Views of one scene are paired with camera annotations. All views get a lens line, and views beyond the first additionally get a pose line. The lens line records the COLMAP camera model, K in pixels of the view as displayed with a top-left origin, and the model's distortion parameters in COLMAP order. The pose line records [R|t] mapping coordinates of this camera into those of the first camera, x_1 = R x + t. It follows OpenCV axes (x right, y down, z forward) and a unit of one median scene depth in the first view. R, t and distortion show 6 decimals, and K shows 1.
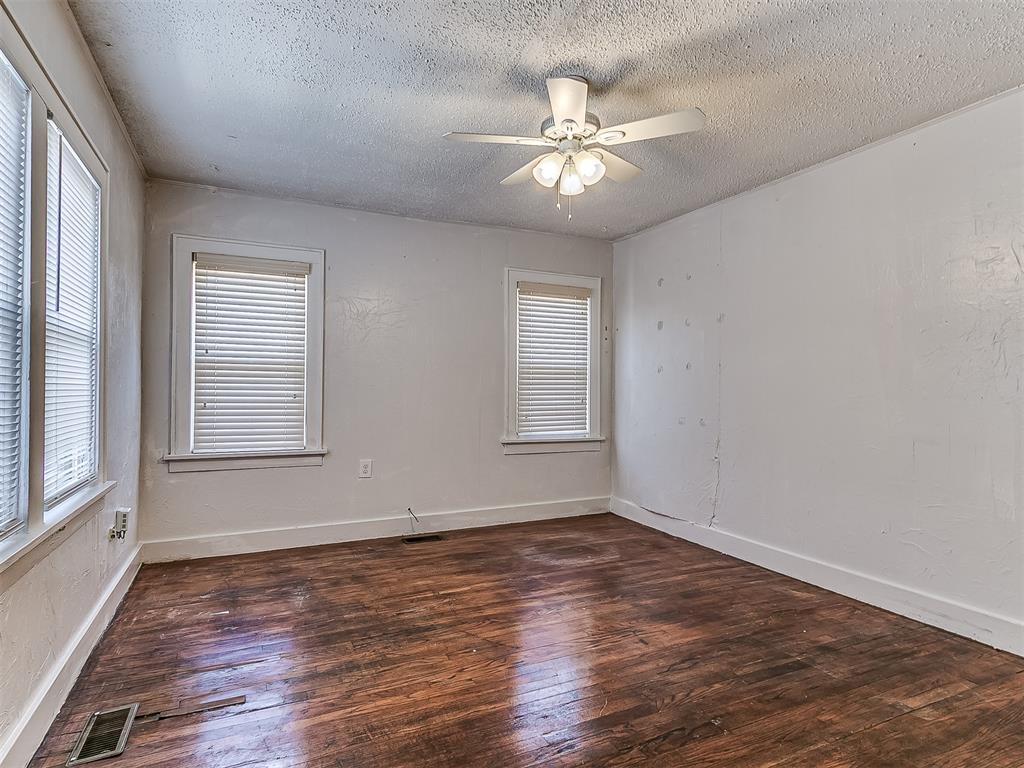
lens RADIAL K [[551.9, 0, 509.5], [0, 551.9, 385.2], [0, 0, 1]] dist [0.003293, 0.000024]
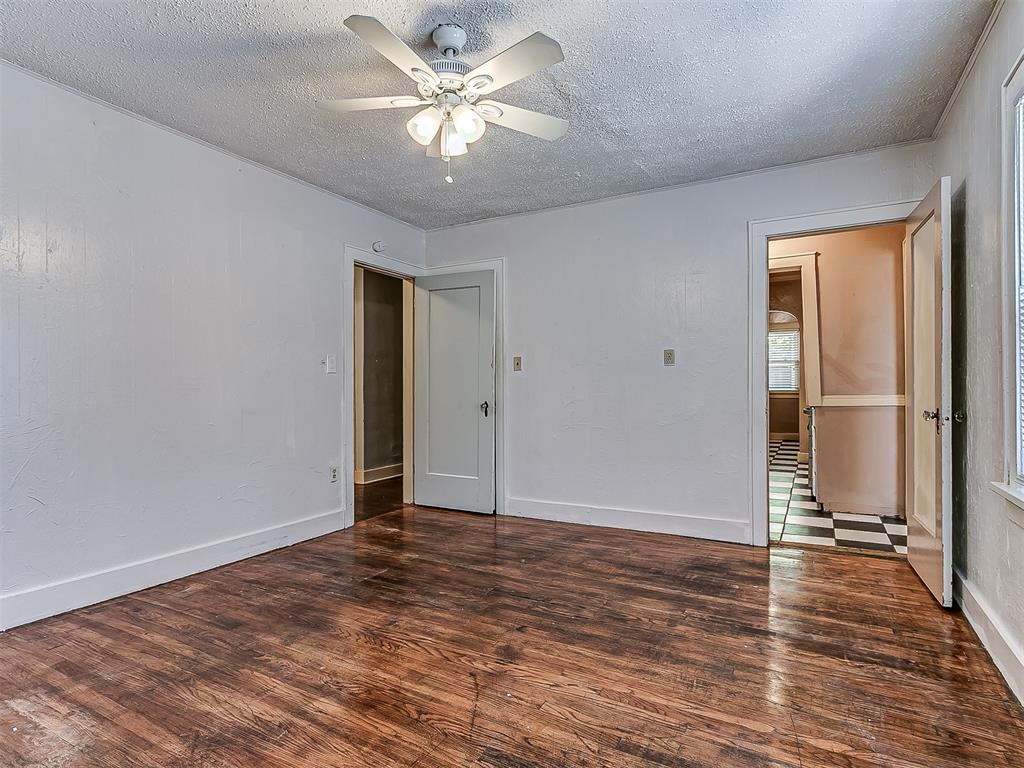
lens RADIAL K [[551.9, 0, 511.5], [0, 551.9, 383.0], [0, 0, 1]] dist [0.003293, 0.000024]
pose [[-0.576668, -0.001187, 0.816978, -0.593742], [-0.007875, 0.999961, -0.004106, 0.041471], [-0.816941, -0.008801, -0.576654, 1.234749]]
